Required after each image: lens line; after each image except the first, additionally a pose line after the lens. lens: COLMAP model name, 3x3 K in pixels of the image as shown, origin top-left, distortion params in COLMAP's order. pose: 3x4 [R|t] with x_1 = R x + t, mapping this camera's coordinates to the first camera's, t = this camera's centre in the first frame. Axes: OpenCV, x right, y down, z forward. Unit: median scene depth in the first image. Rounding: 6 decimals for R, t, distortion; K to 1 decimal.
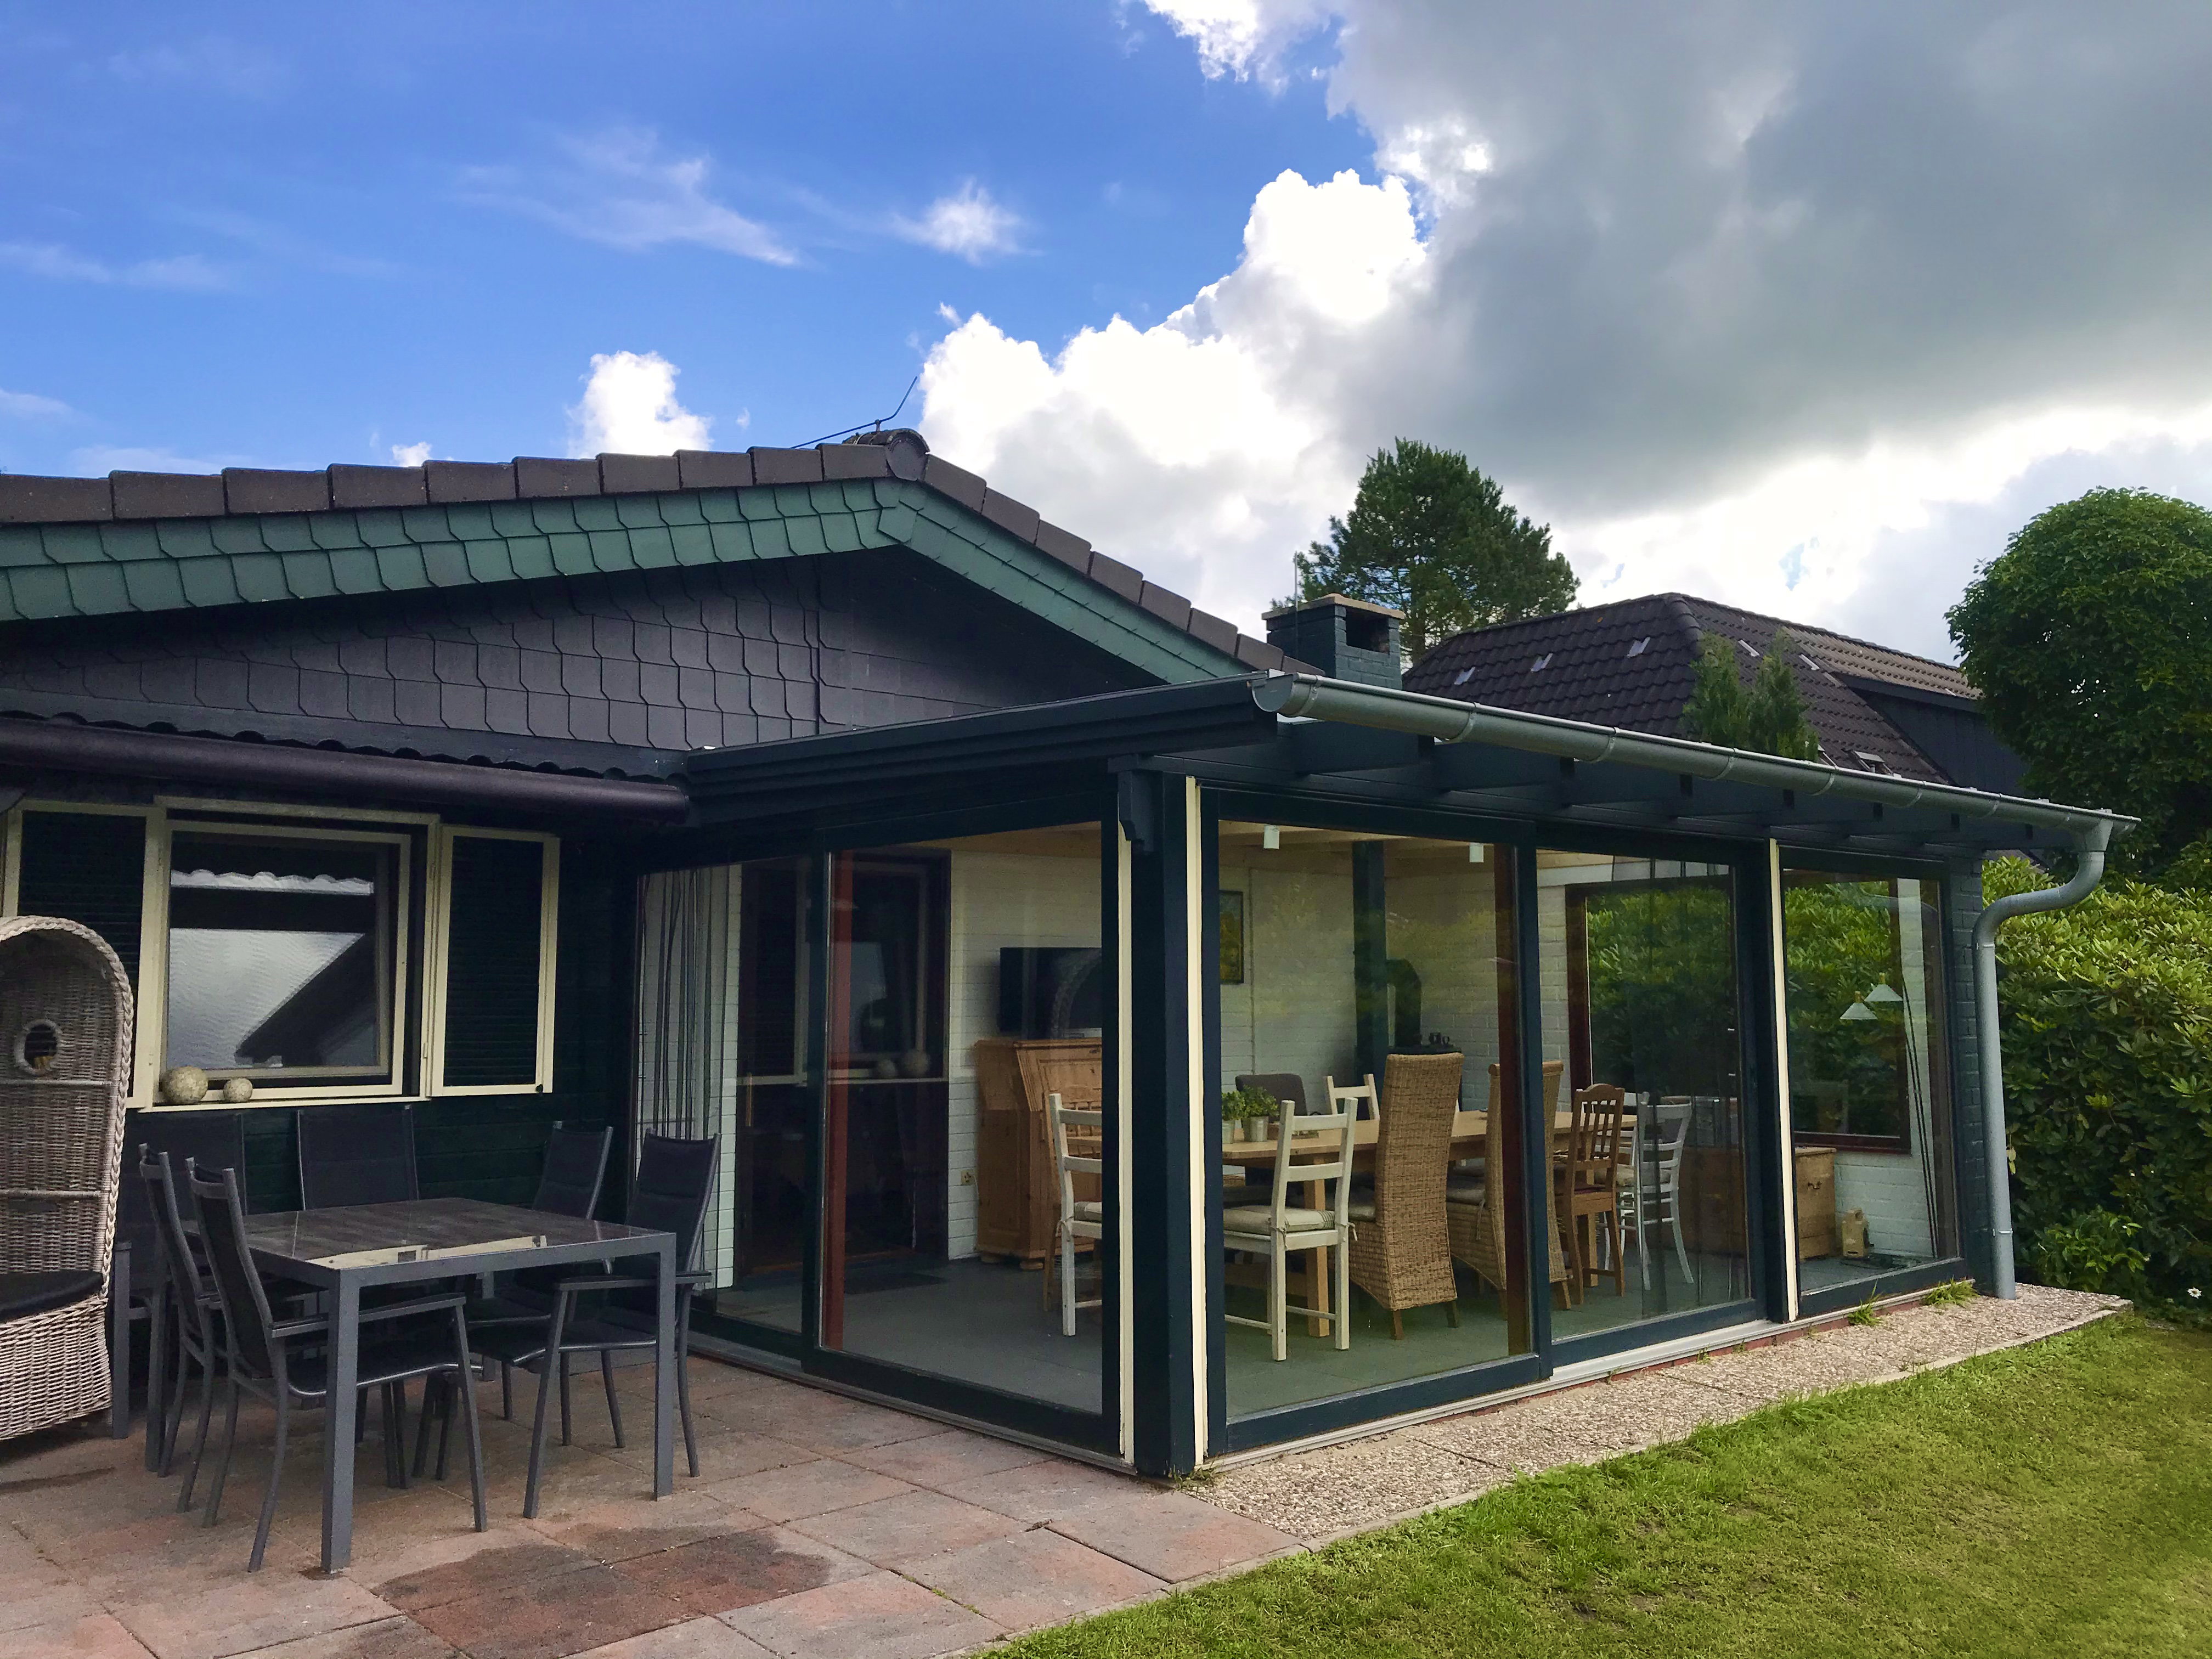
lens RADIAL K [[1803.5, 0, 1108.4], [0, 1803.5, 821.9], [0, 0, 1]] dist [0.024568, -0.004999]
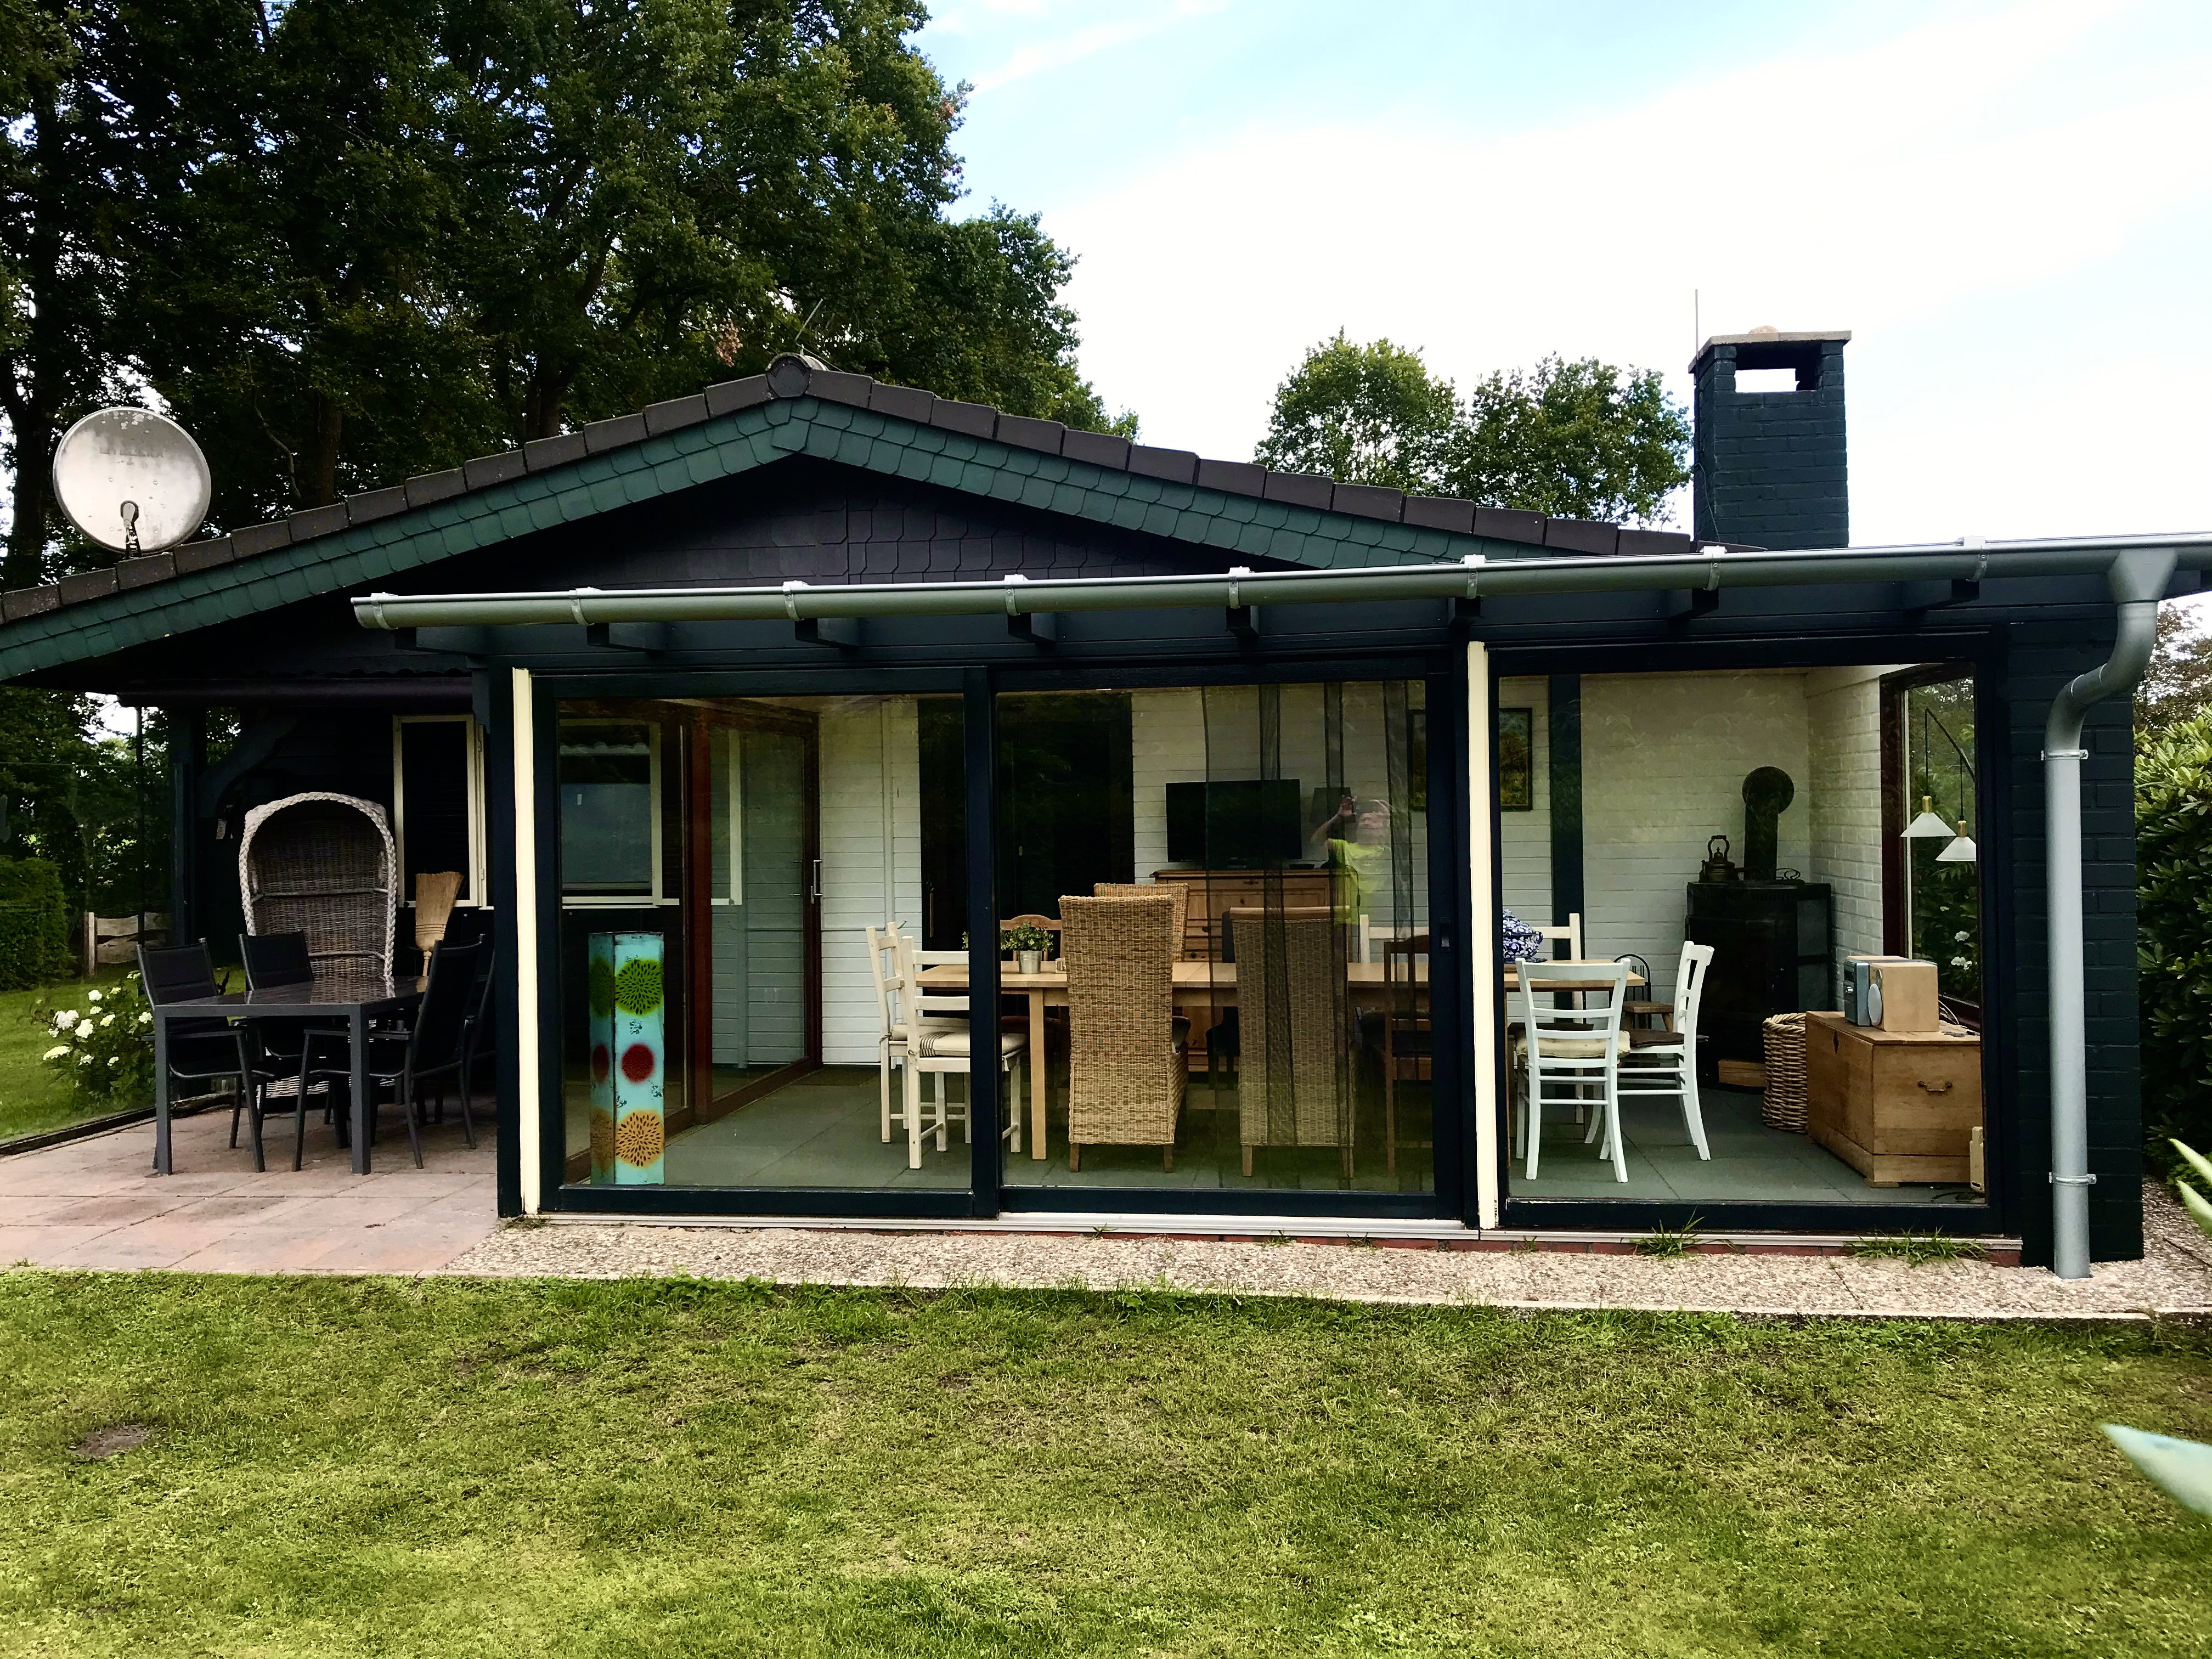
lens RADIAL K [[1803.5, 0, 1108.7], [0, 1803.5, 826.4], [0, 0, 1]] dist [0.024568, -0.004999]
pose [[0.644067, -0.001211, -0.764968, 0.886910], [0.087370, 0.993571, 0.071989, 0.019959], [0.759963, -0.113201, 0.640033, 0.362017]]
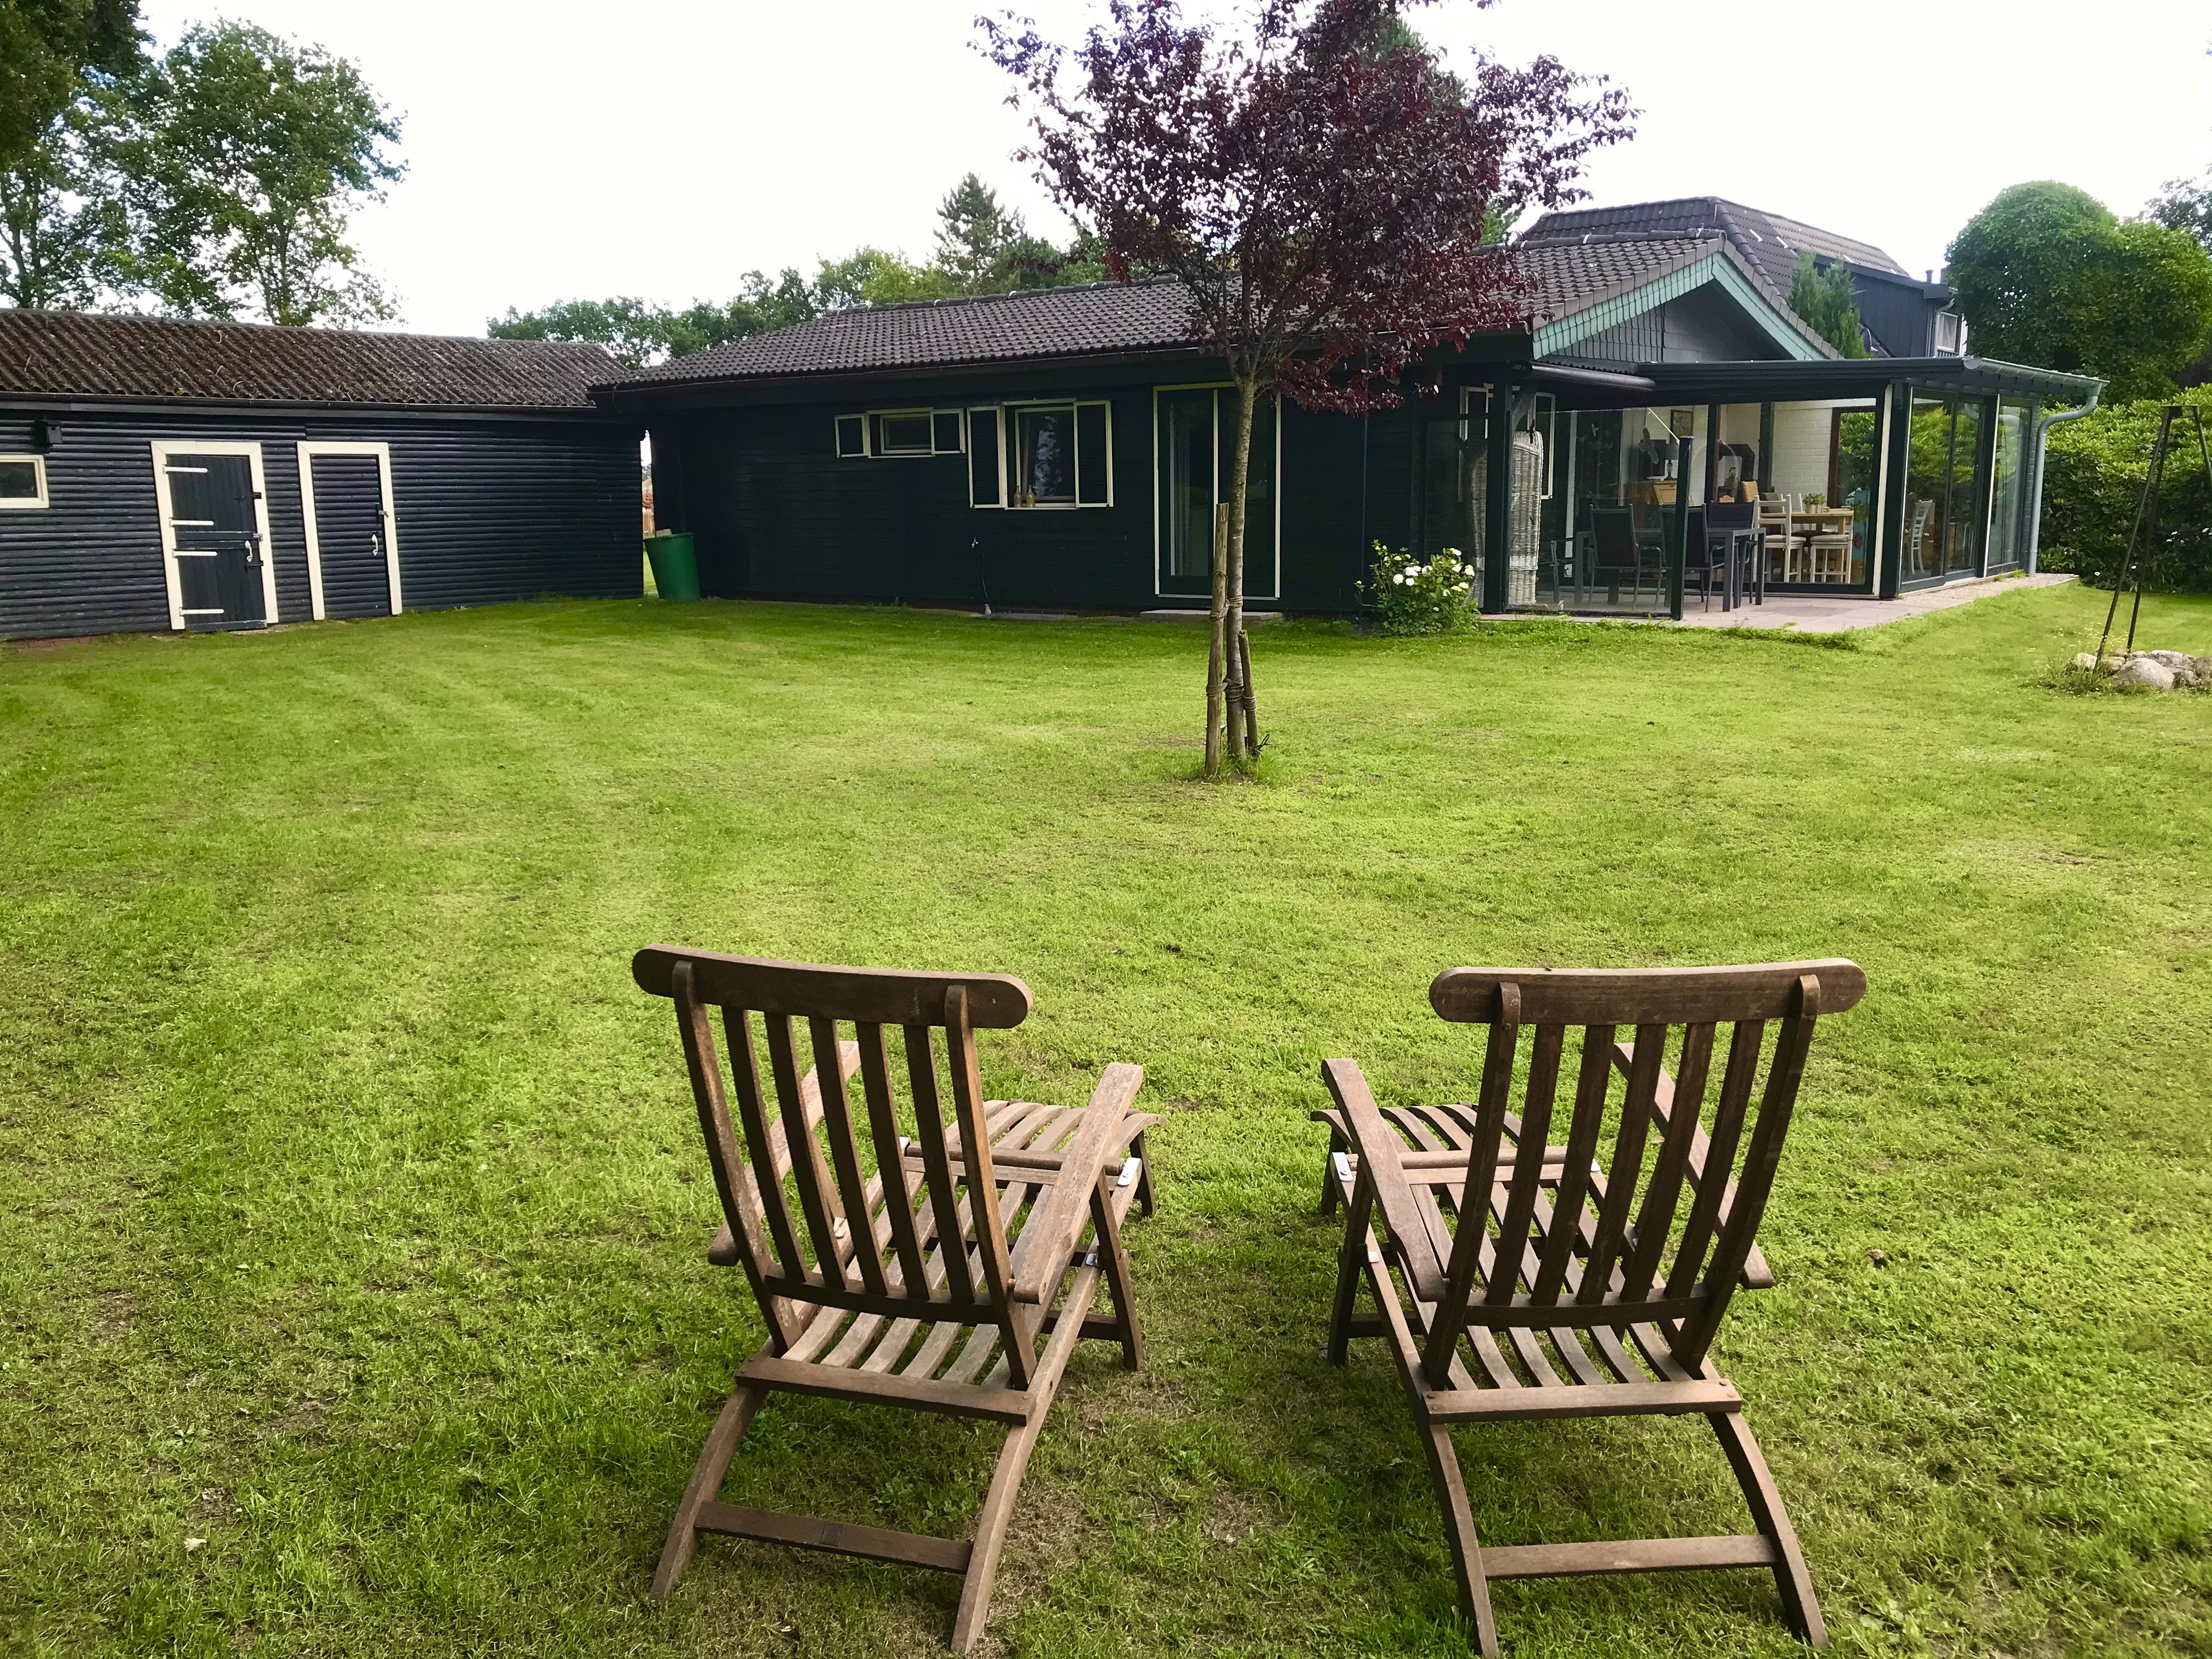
lens RADIAL K [[1803.5, 0, 1104.1], [0, 1803.5, 831.5], [0, 0, 1]] dist [0.024568, -0.004999]
pose [[0.983498, -0.043418, 0.175635, -1.413038], [-0.007553, 0.960078, 0.279631, -0.109121], [-0.180764, -0.276343, 0.943906, -1.432028]]
